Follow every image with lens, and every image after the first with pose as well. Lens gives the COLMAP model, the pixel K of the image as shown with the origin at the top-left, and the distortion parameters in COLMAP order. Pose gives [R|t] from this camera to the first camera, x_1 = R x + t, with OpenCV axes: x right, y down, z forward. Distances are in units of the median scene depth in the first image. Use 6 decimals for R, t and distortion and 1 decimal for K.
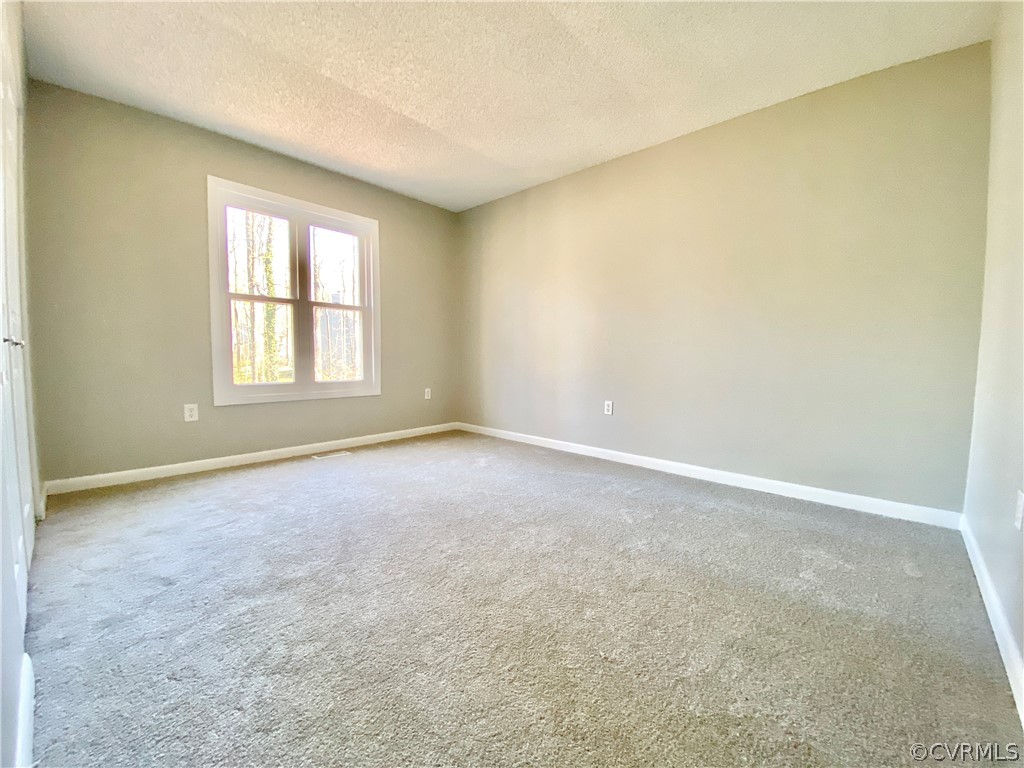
lens RADIAL K [[403.5, 0, 508.2], [0, 403.5, 385.5], [0, 0, 1]] dist [0.000862, -0.010949]
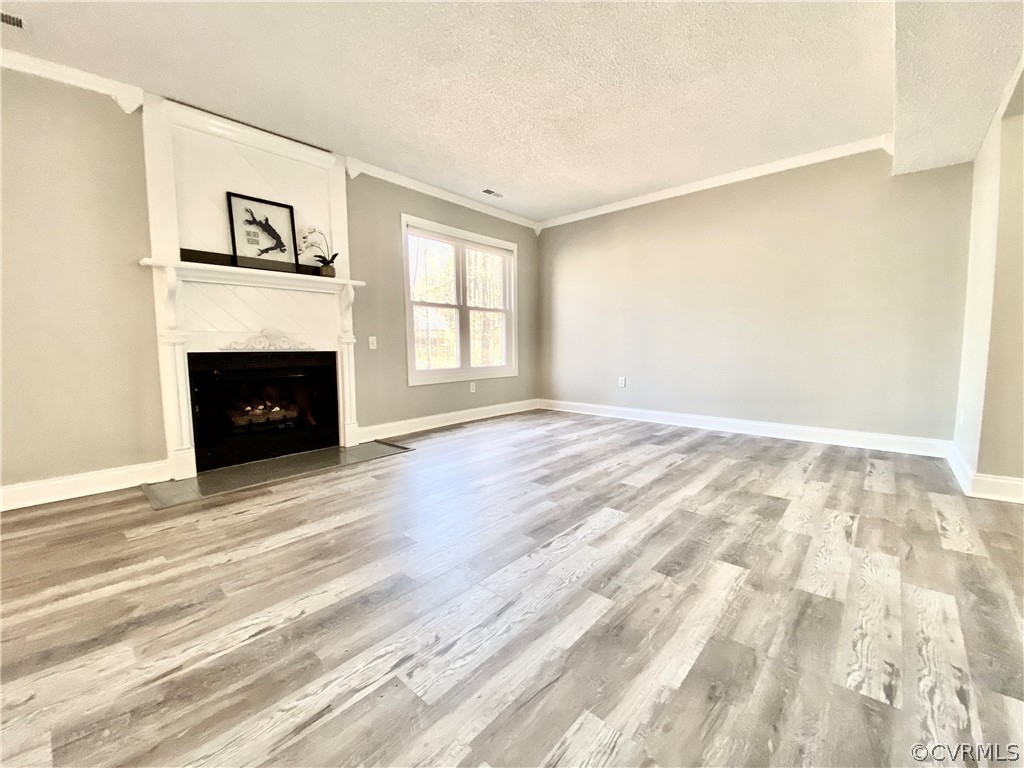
lens RADIAL K [[410.8, 0, 512.0], [0, 410.8, 384.0], [0, 0, 1]] dist [0.018586, -0.019191]
pose [[0.998428, -0.021200, 0.051886, -0.425720], [0.019934, 0.999493, 0.024808, 0.016850], [-0.052386, -0.023734, 0.998345, -0.372593]]
